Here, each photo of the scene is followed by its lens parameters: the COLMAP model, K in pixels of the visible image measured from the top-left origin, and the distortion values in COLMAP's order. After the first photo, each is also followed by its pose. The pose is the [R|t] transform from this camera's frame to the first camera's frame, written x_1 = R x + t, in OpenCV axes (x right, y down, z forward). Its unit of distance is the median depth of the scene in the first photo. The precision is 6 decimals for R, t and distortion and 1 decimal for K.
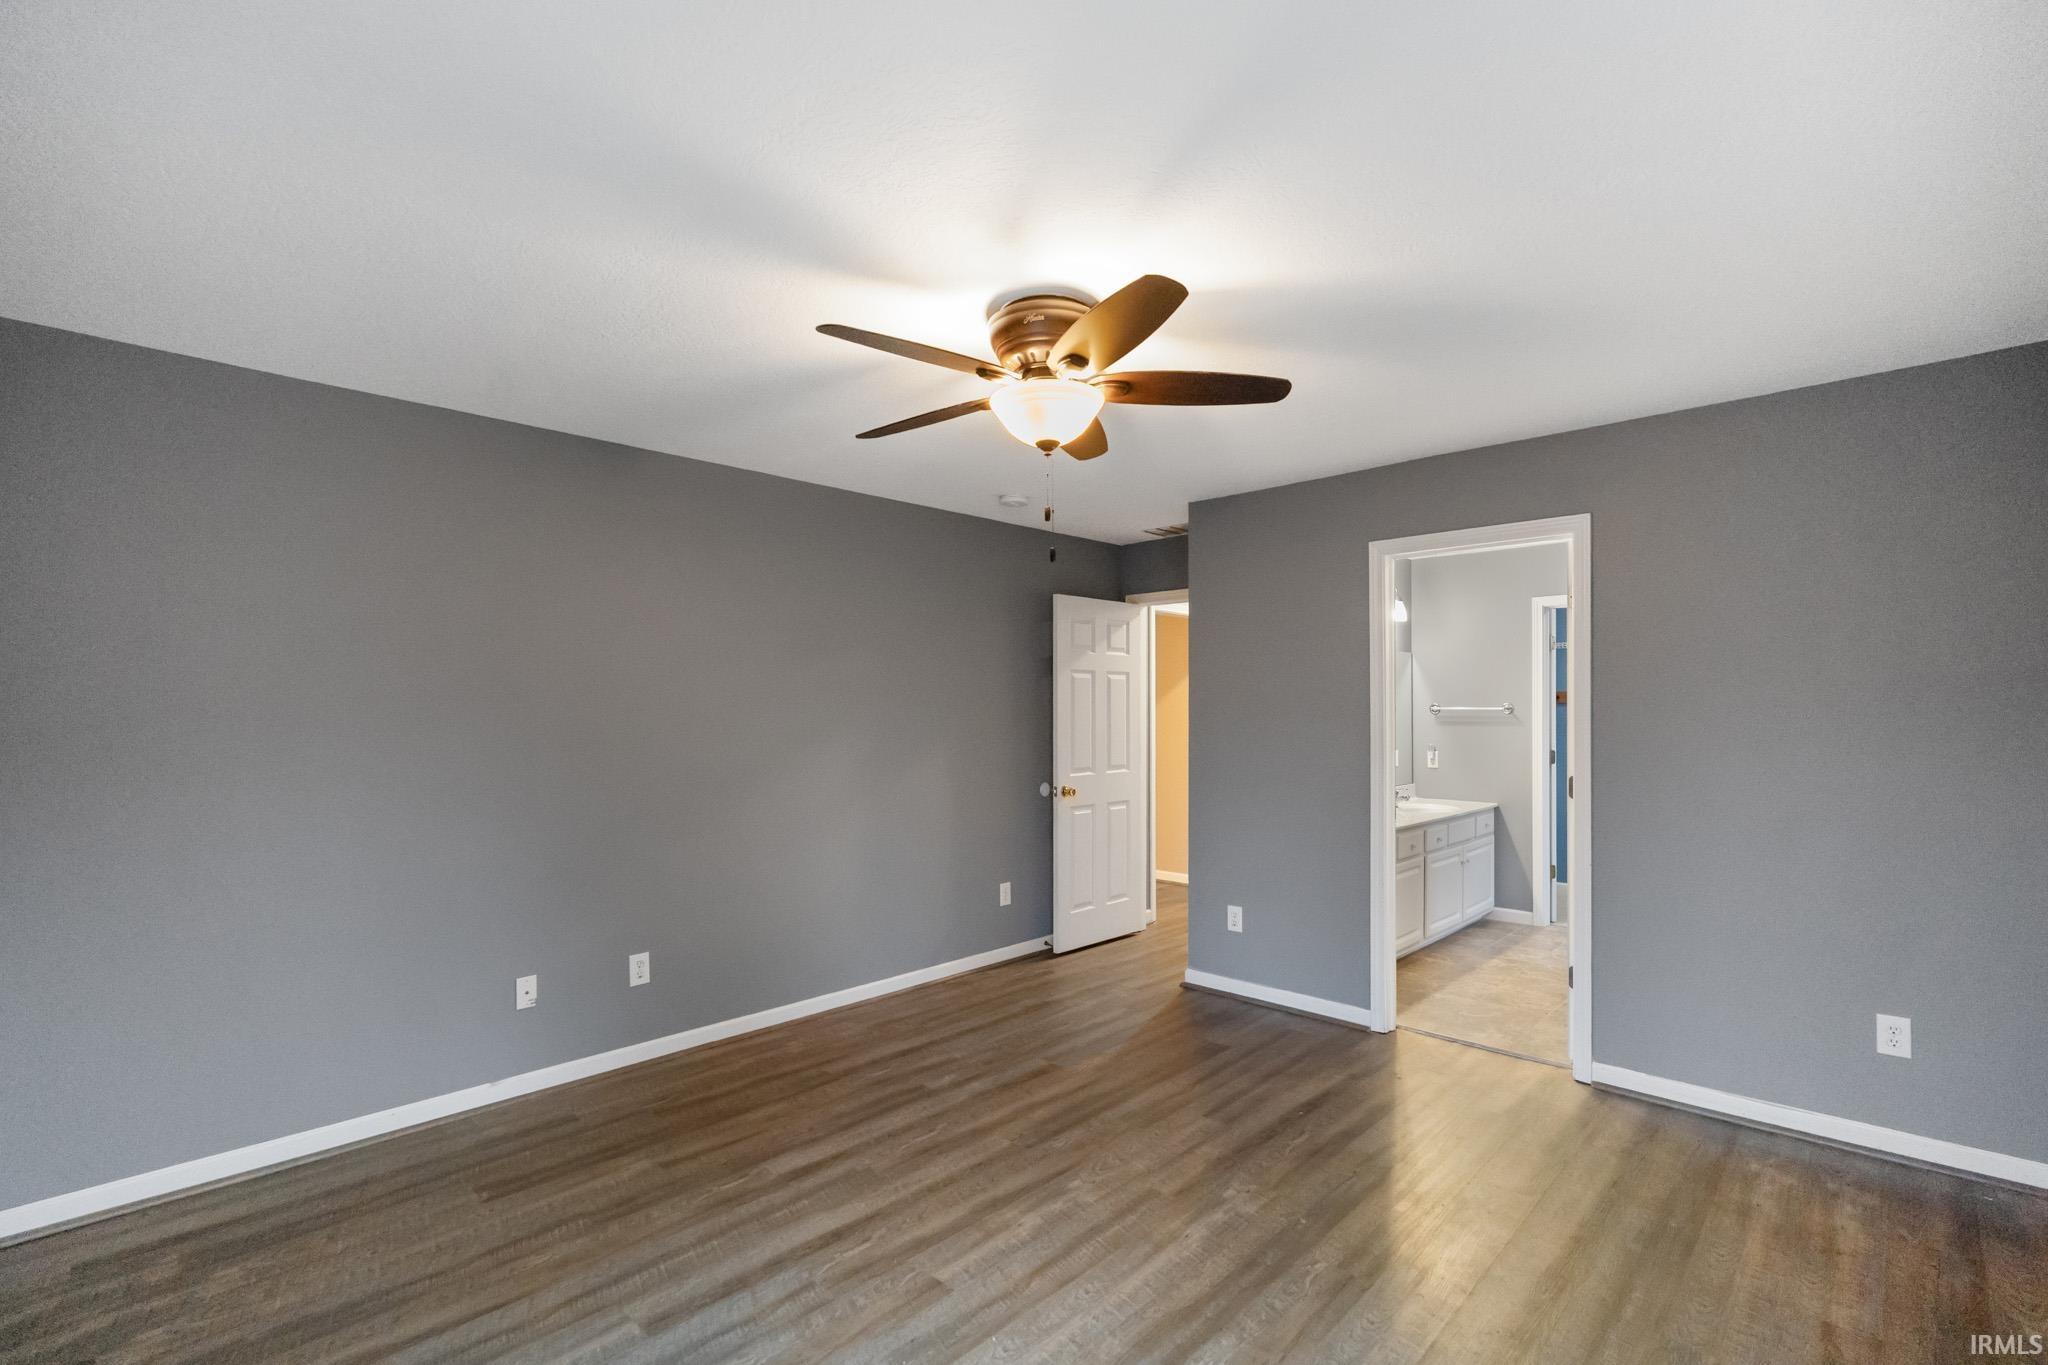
lens RADIAL K [[915.8, 0, 1041.7], [0, 915.8, 698.6], [0, 0, 1]] dist [-0.001262, 0.000062]
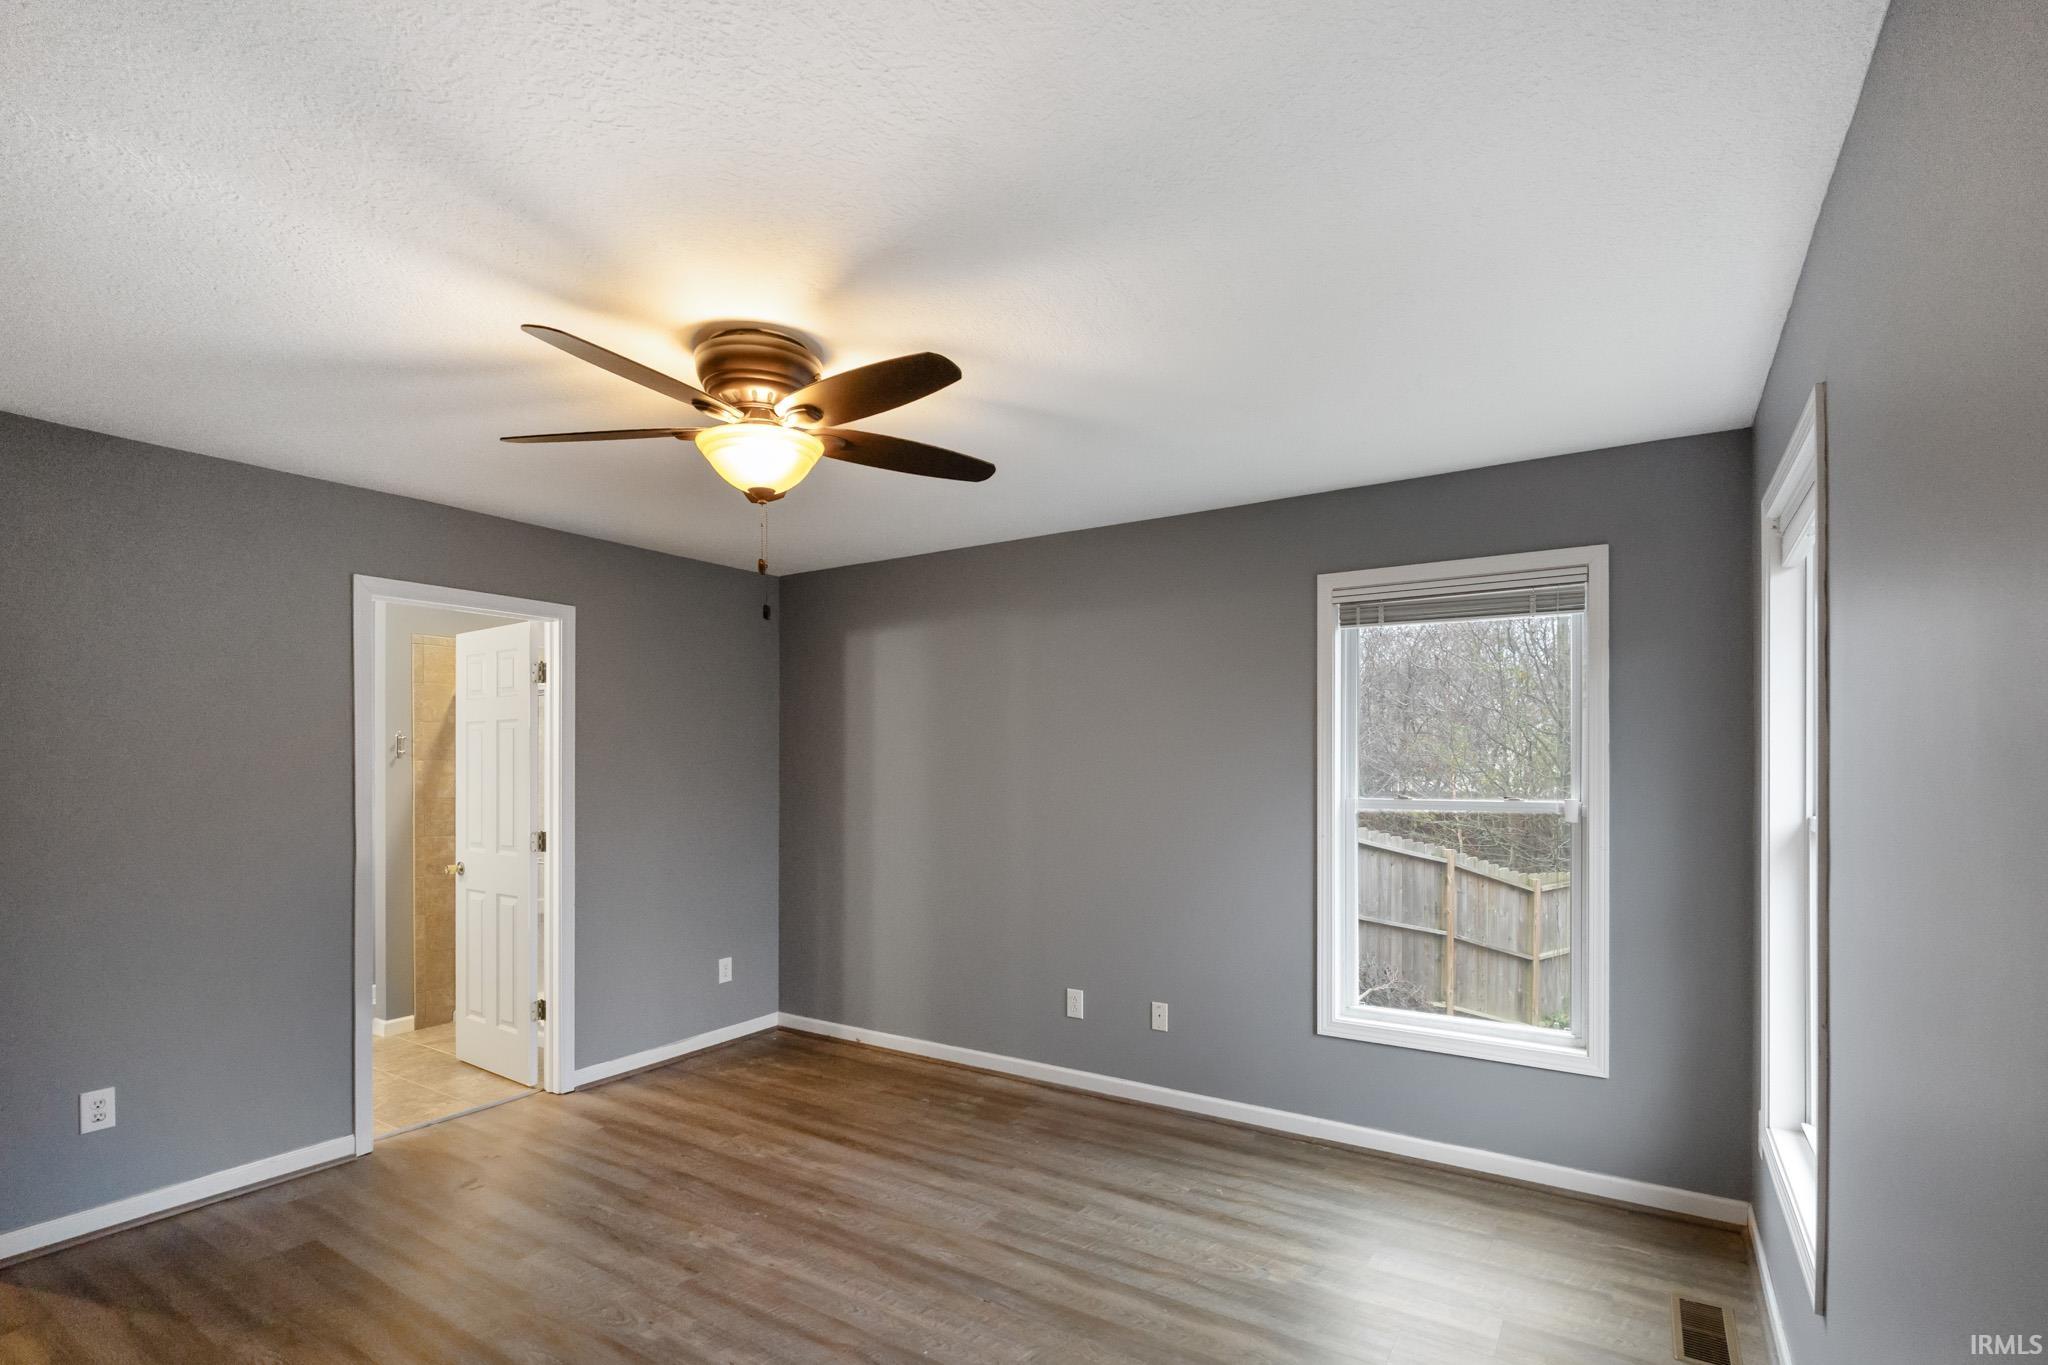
lens RADIAL K [[947.3, 0, 1029.8], [0, 947.3, 765.4], [0, 0, 1]] dist [-0.002293, -0.000061]
pose [[-0.182145, 0.004013, 0.983264, -0.902799], [-0.009911, 0.999933, -0.005917, 0.004370], [-0.983222, -0.010822, -0.182093, 0.827128]]
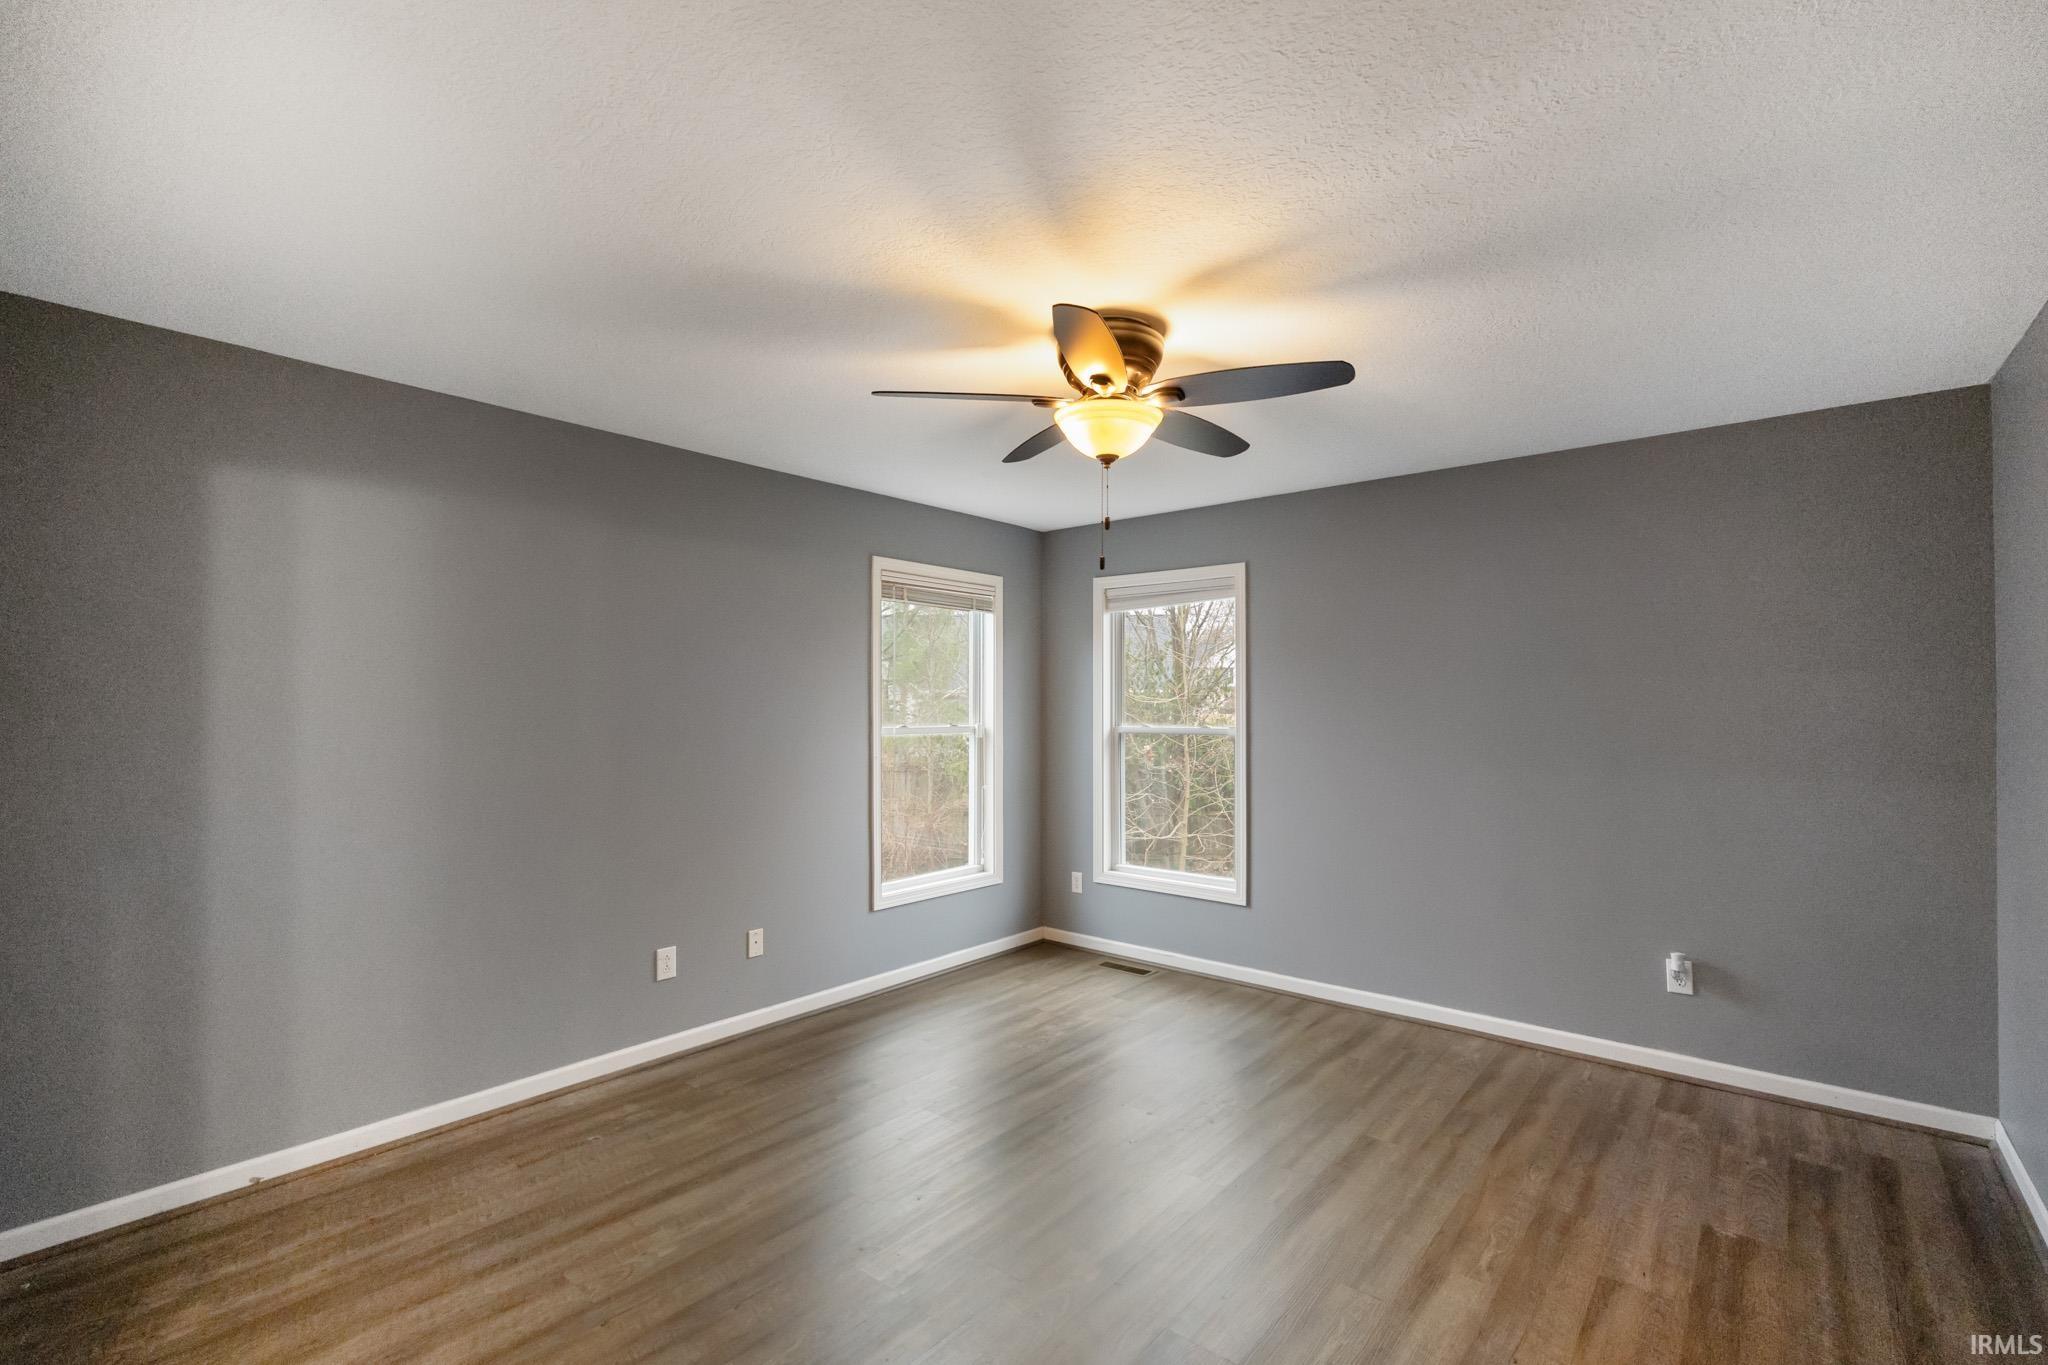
lens RADIAL K [[915.8, 0, 1041.7], [0, 915.8, 698.6], [0, 0, 1]] dist [-0.001262, 0.000062]
pose [[-0.997798, 0.000032, -0.066326, 0.142895], [0.001319, 0.999812, -0.019351, 0.017049], [0.066313, -0.019396, -0.997610, 1.871795]]
